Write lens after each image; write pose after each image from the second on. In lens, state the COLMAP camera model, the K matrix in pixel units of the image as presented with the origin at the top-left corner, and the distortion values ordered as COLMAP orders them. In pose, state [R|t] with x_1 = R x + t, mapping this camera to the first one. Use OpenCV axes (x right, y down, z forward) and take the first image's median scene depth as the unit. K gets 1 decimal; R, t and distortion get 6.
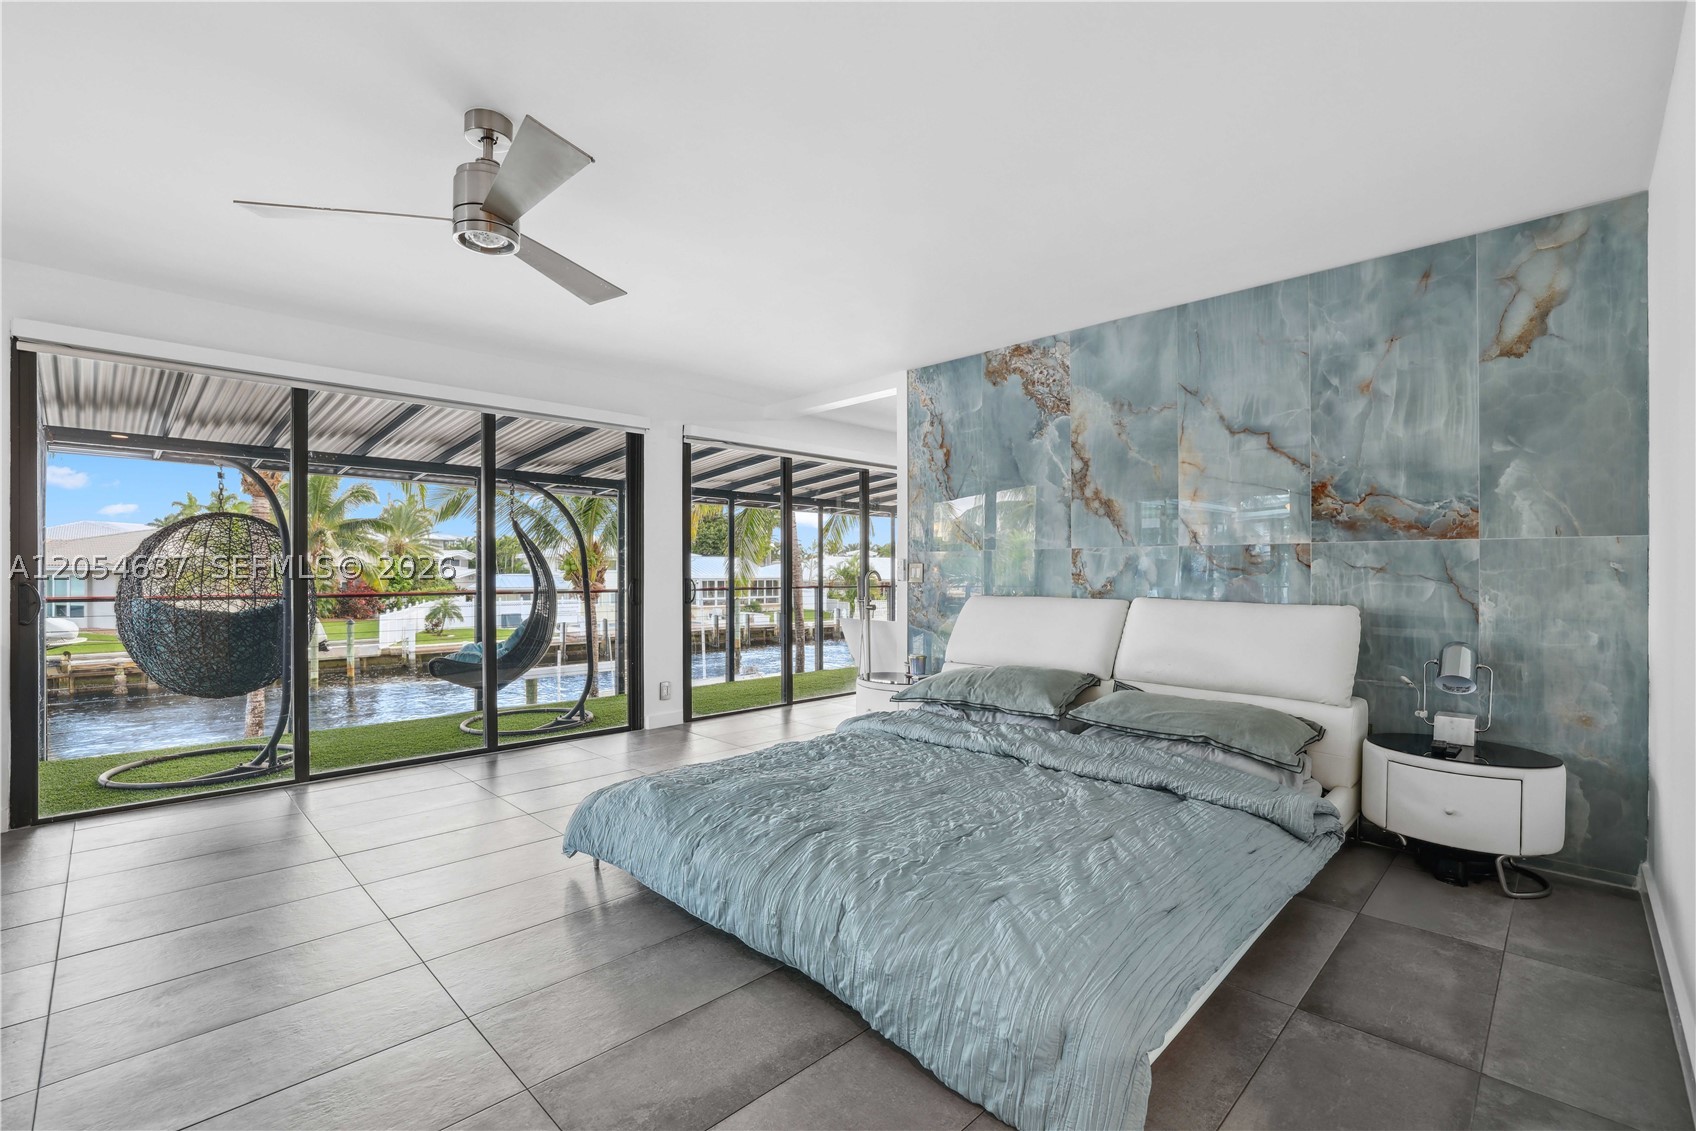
lens RADIAL K [[750.3, 0, 841.8], [0, 750.3, 567.5], [0, 0, 1]] dist [-0.001179, -0.000434]
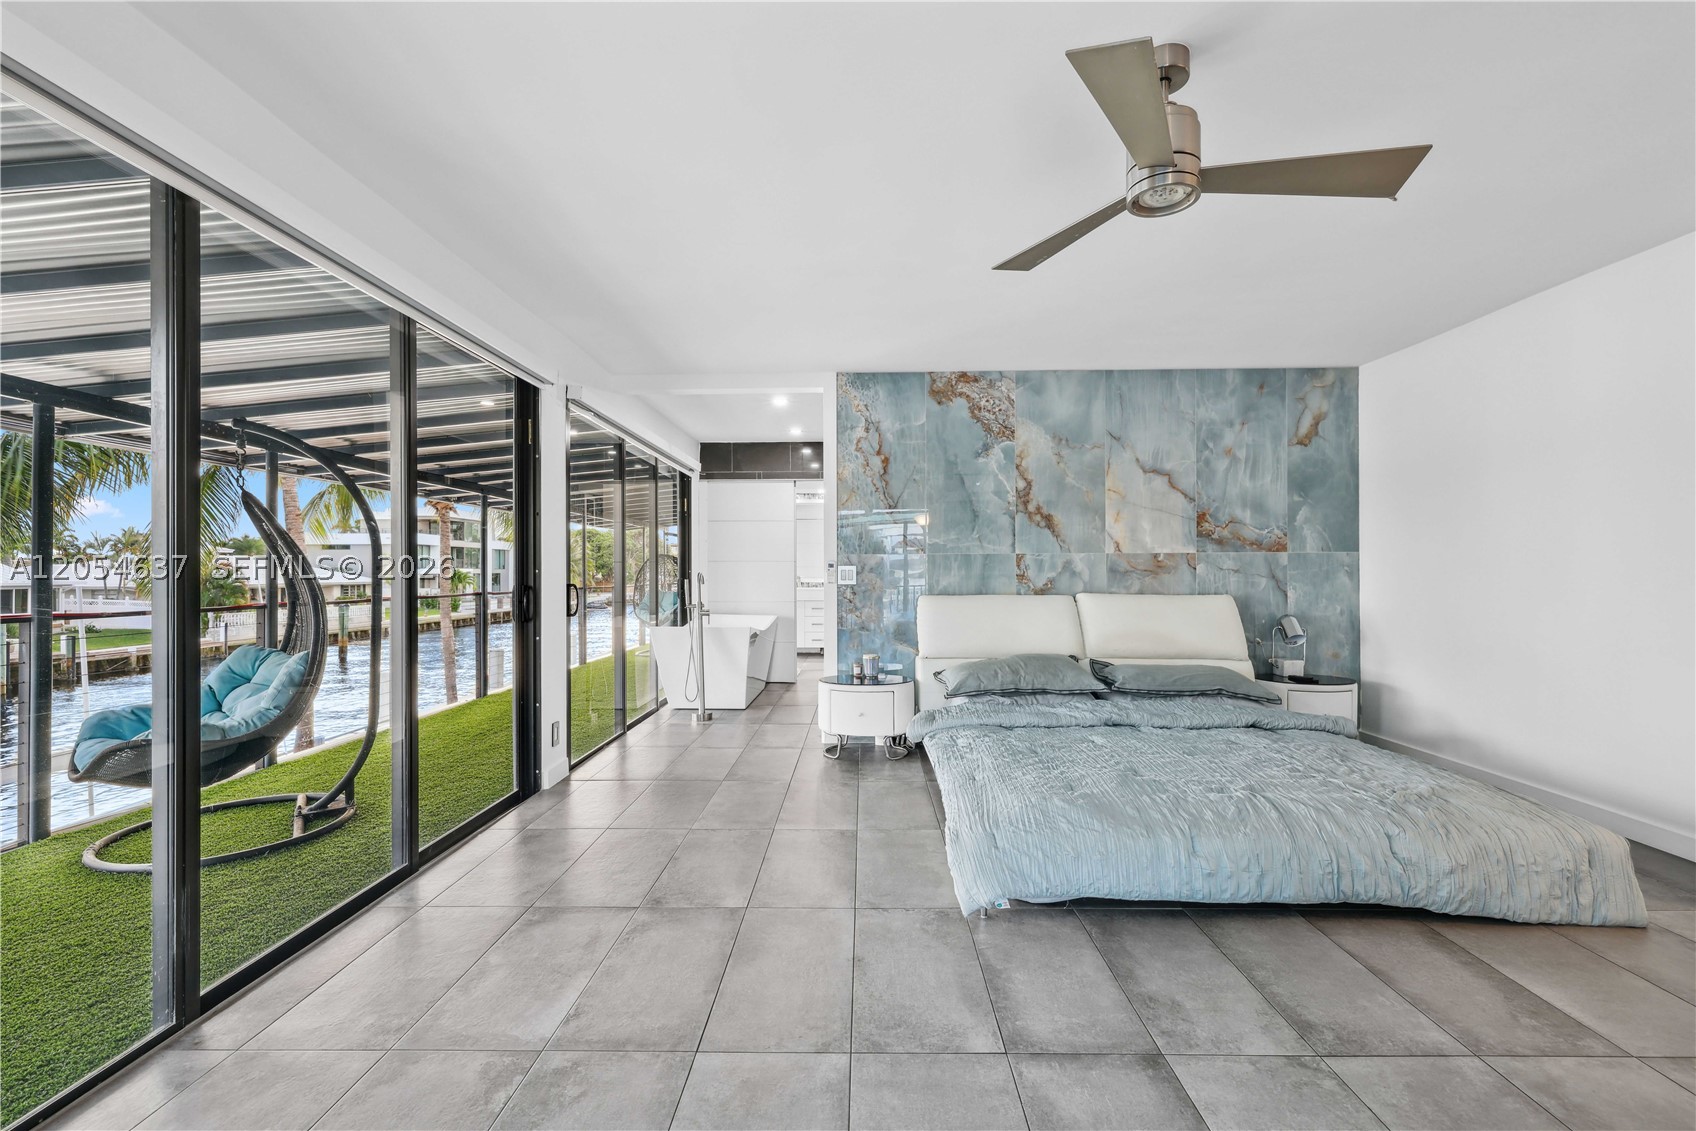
lens RADIAL K [[750.3, 0, 841.8], [0, 750.3, 567.5], [0, 0, 1]] dist [-0.001179, -0.000434]
pose [[0.735668, -0.001311, 0.677341, -0.853393], [0.001260, 0.999999, 0.000567, -0.005545], [-0.677341, 0.000436, 0.735669, 0.379234]]
